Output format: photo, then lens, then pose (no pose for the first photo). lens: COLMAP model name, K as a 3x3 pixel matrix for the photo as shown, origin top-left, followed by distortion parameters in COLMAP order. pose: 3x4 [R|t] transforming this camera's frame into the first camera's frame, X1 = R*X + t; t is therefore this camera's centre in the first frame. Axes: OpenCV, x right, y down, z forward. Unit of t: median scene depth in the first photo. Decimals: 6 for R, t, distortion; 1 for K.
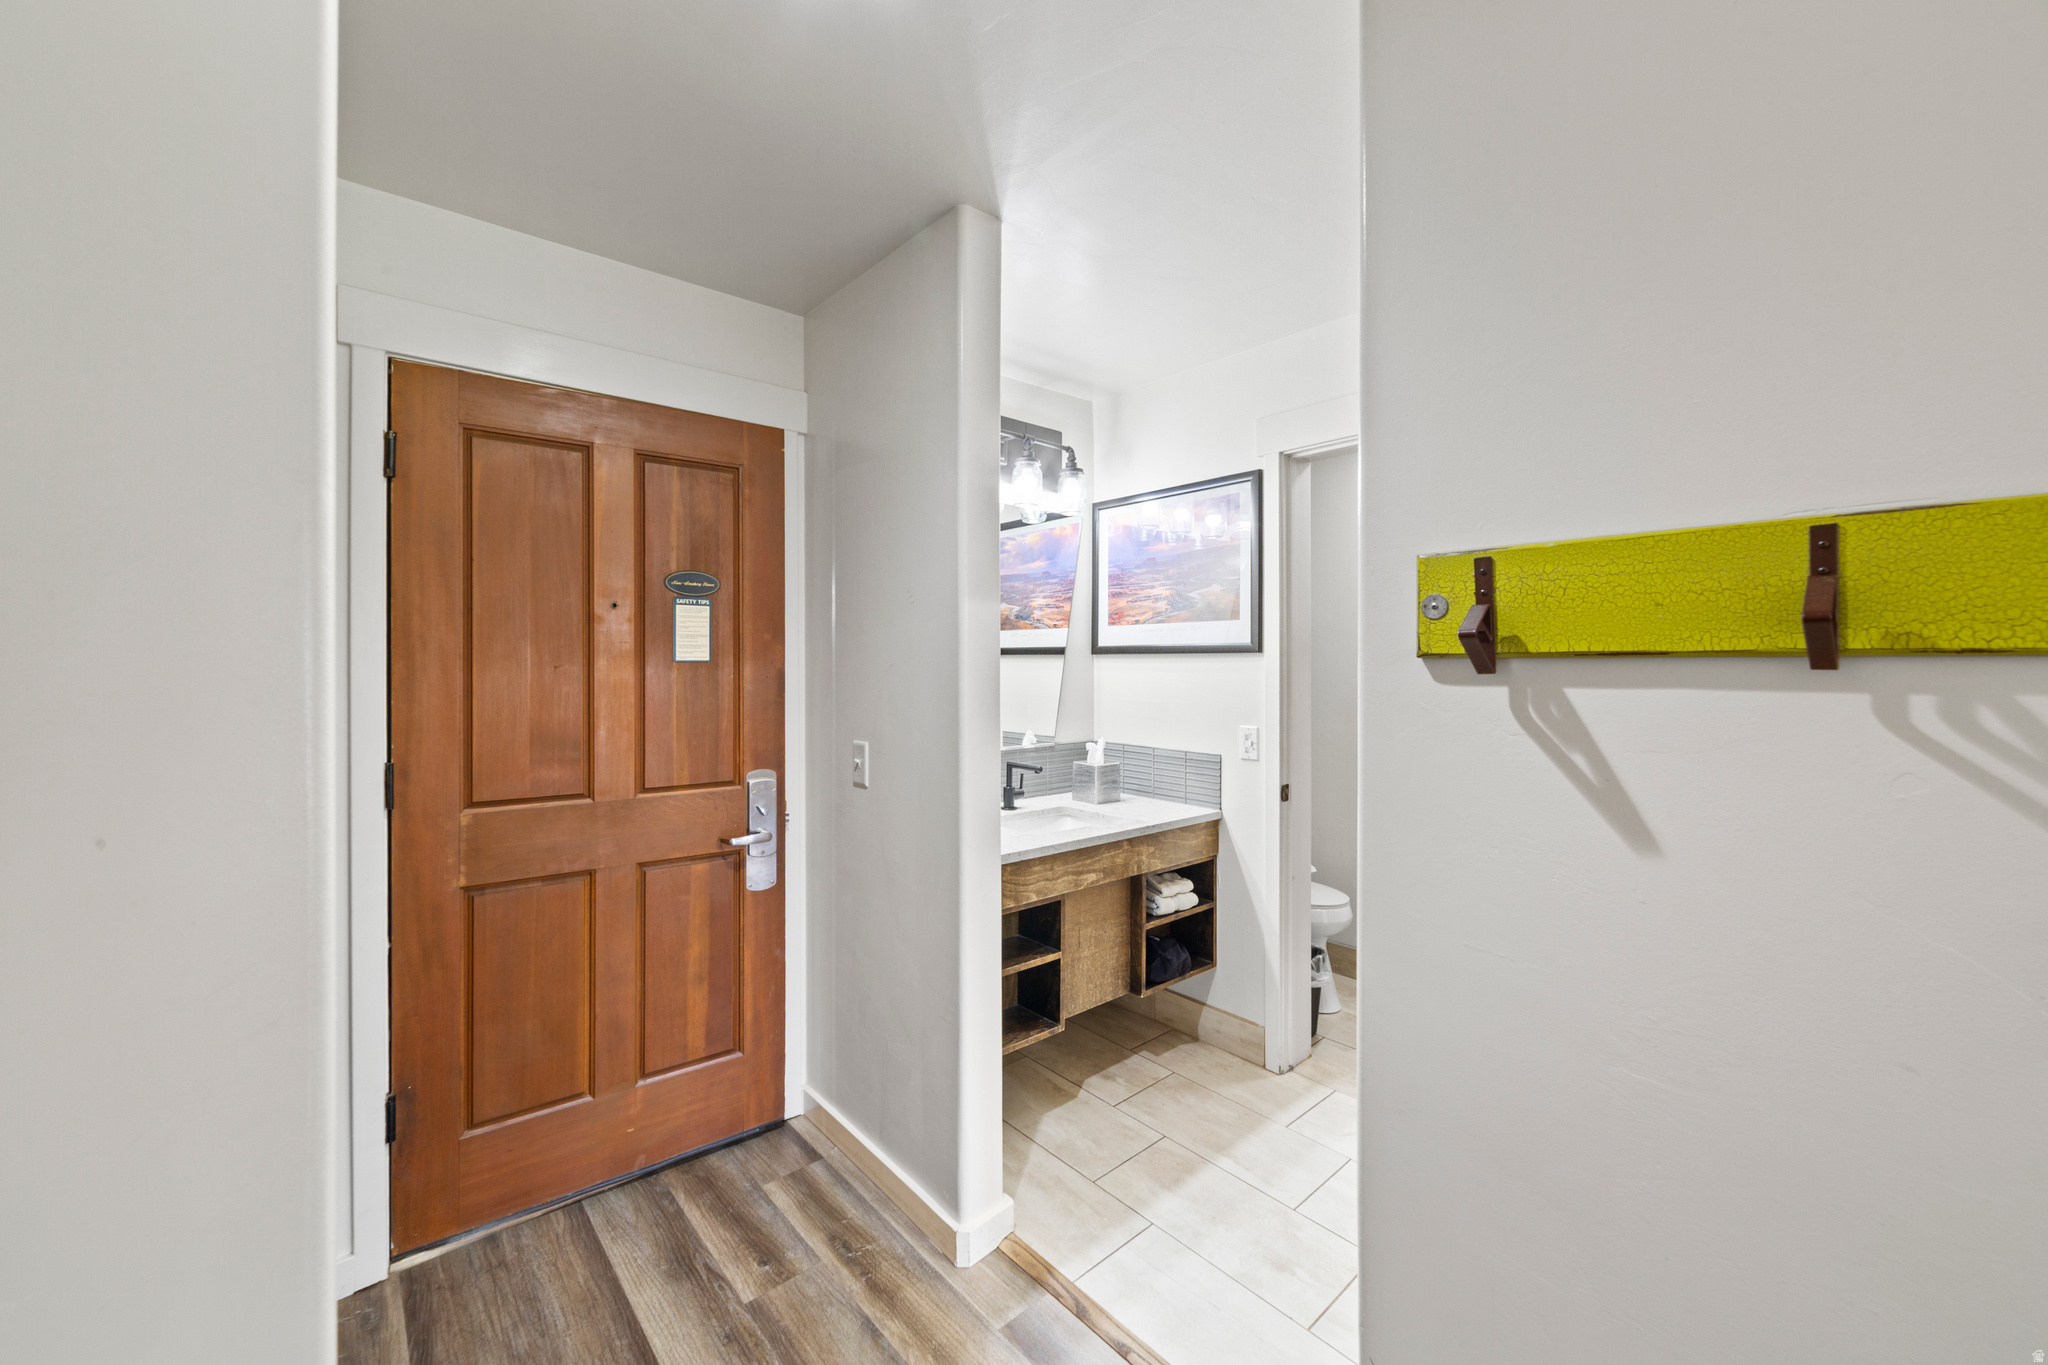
lens RADIAL K [[796.5, 0, 1010.9], [0, 796.5, 662.0], [0, 0, 1]] dist [-0.000239, 0.000351]
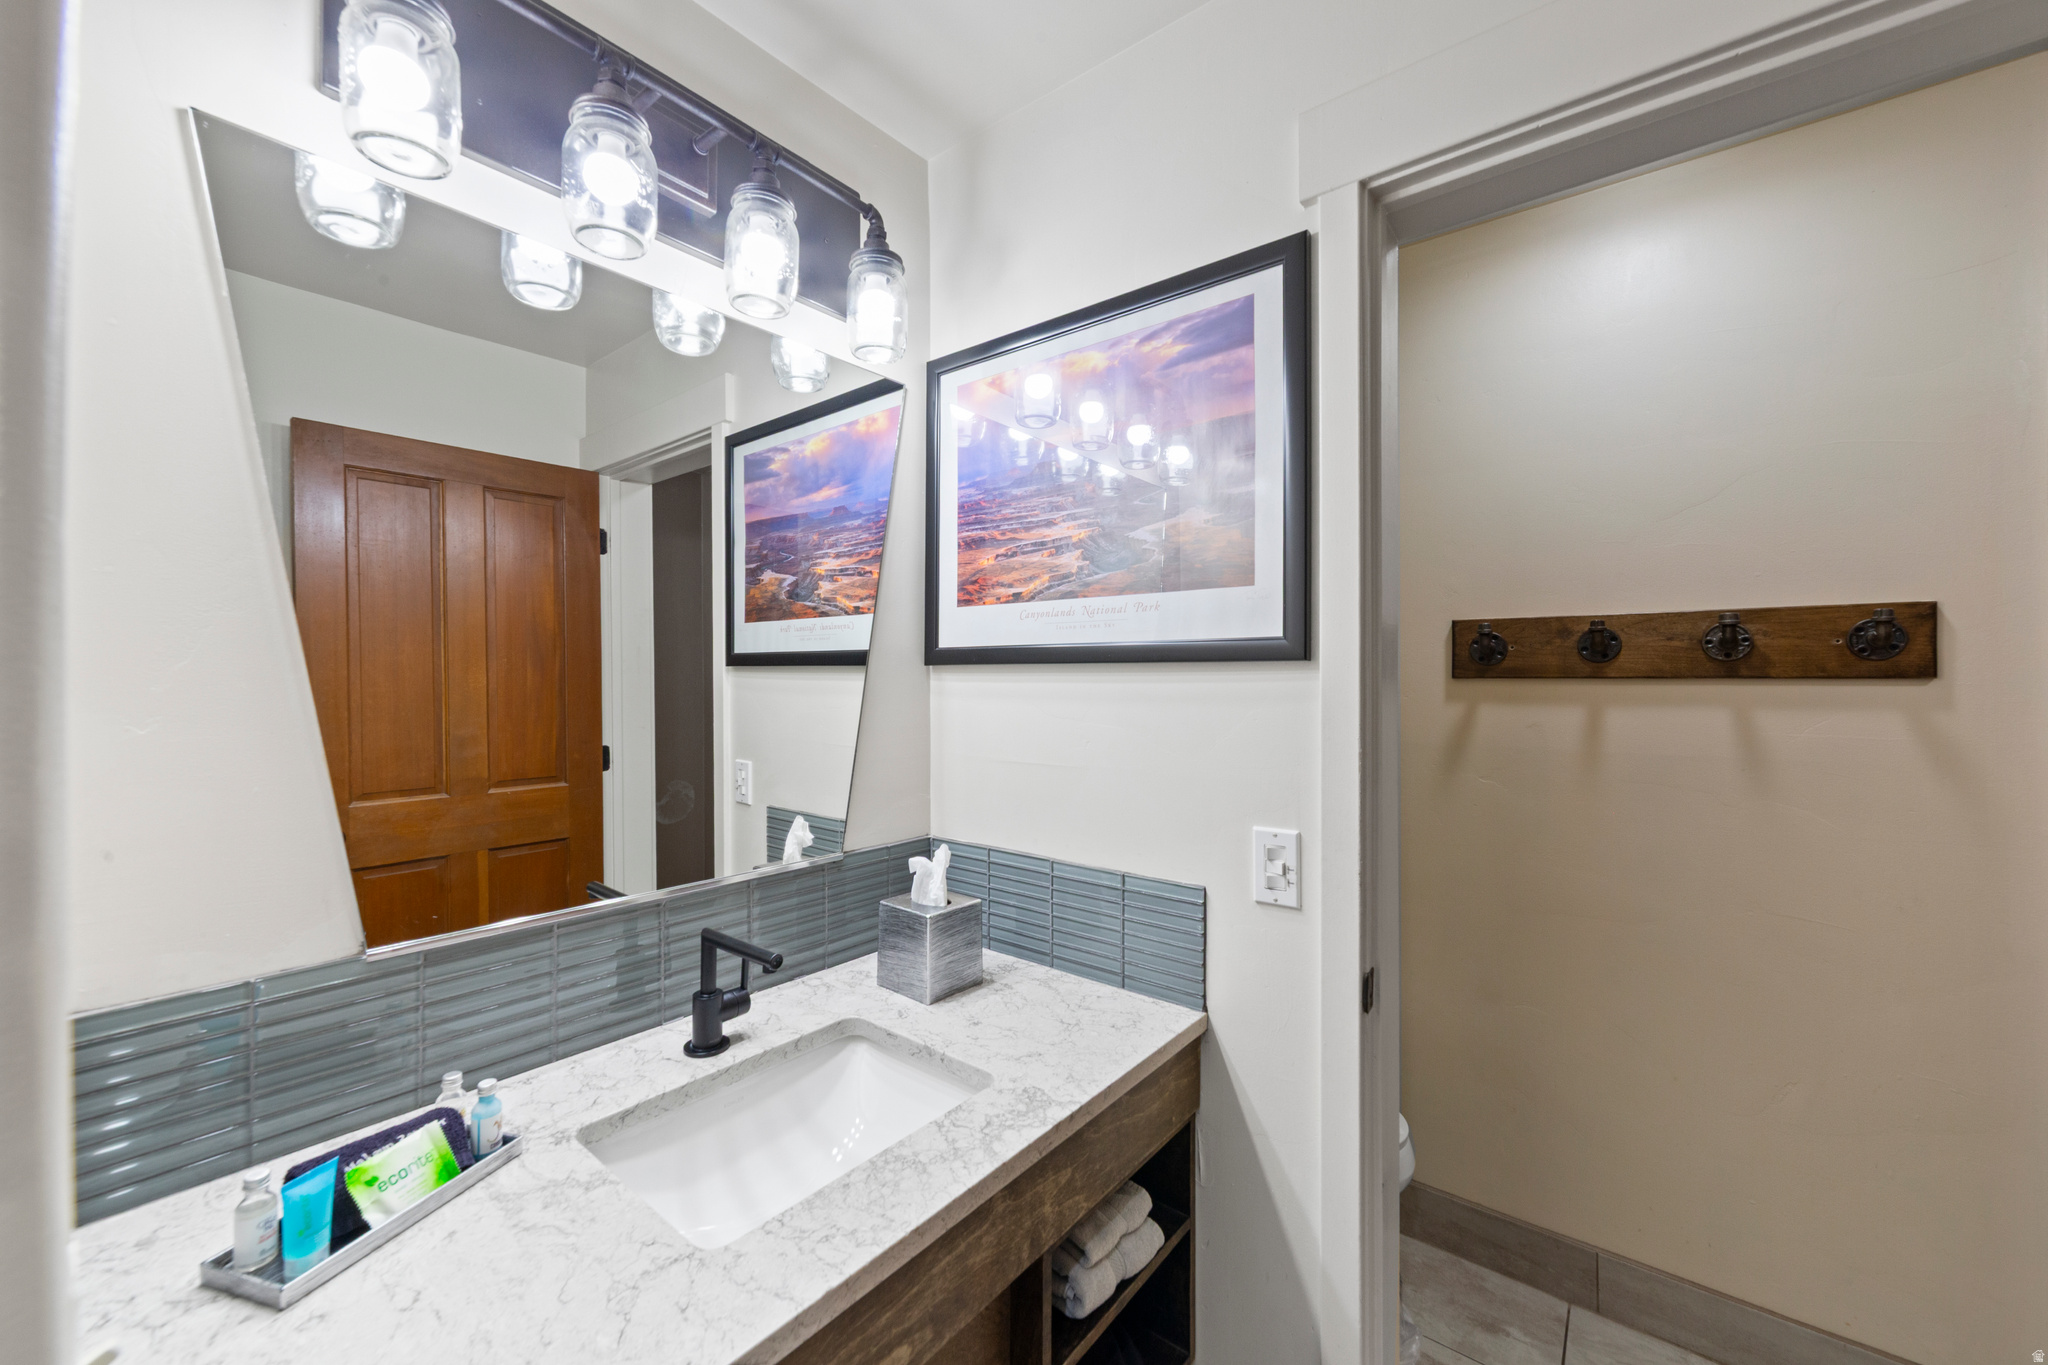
lens RADIAL K [[796.5, 0, 1010.9], [0, 796.5, 662.0], [0, 0, 1]] dist [-0.000239, 0.000351]
pose [[0.984200, 0.001857, 0.177053, 0.070456], [0.000801, 0.999888, -0.014937, -0.003964], [-0.177061, 0.014843, 0.984088, 0.533392]]
